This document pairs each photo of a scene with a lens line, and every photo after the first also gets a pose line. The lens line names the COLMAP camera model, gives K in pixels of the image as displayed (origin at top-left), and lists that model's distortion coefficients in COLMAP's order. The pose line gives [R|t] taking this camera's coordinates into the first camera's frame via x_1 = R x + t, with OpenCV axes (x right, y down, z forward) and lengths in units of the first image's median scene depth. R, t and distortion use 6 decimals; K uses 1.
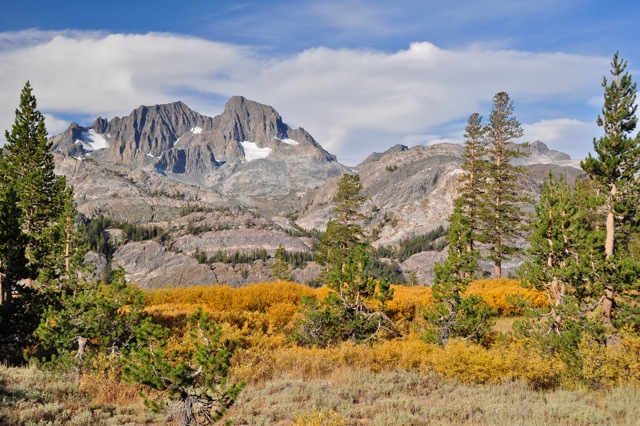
lens RADIAL K [[689.6, 0, 320.0], [0, 689.6, 213.0], [0, 0, 1]] dist [-0.021820, 0.005182]
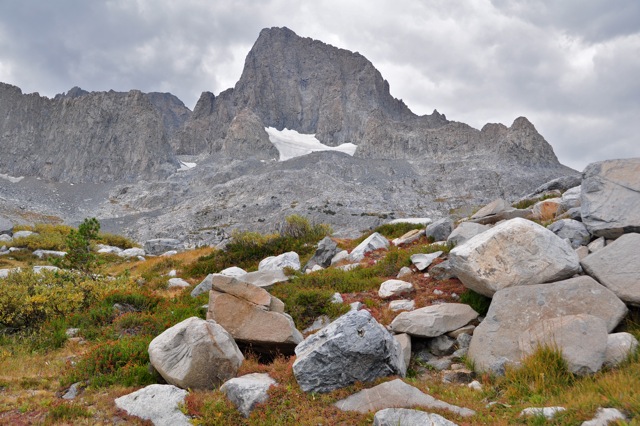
lens RADIAL K [[708.4, 0, 316.7], [0, 708.4, 213.6], [0, 0, 1]] dist [-0.009622, 0.011256]
pose [[0.992411, 0.011911, -0.122387, -0.051266], [-0.032438, 0.985401, -0.167133, -0.001846], [0.118610, 0.169835, 0.978309, 0.692040]]
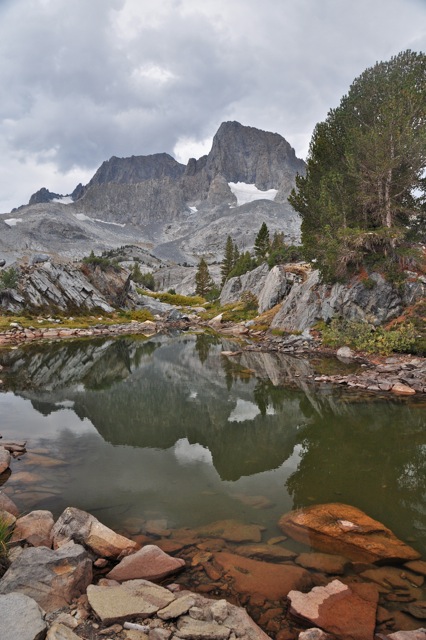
lens RADIAL K [[530.6, 0, 218.8], [0, 530.6, 319.7], [0, 0, 1]] dist [-0.164166, 0.130050]
pose [[0.980189, -0.002101, -0.198051, -0.030417], [0.010635, 0.999059, 0.042036, 0.005886], [0.197776, -0.043310, 0.979290, 0.528173]]
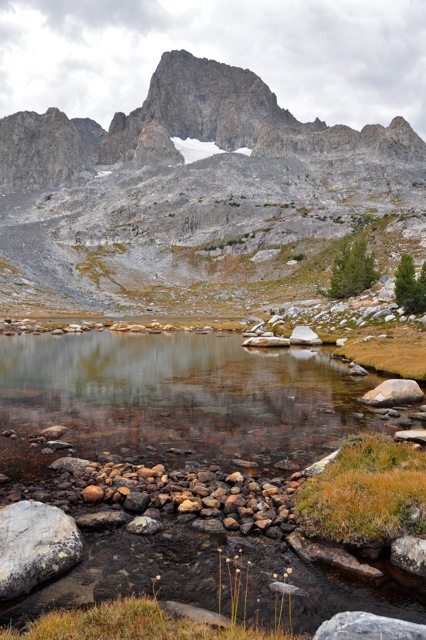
lens RADIAL K [[552.2, 0, 211.3], [0, 552.2, 332.5], [0, 0, 1]] dist [-0.128753, 0.004540]
pose [[0.990971, -0.007425, -0.133870, -0.057287], [0.012836, 0.999133, 0.039601, -0.003640], [0.133459, -0.040962, 0.990207, 0.721402]]
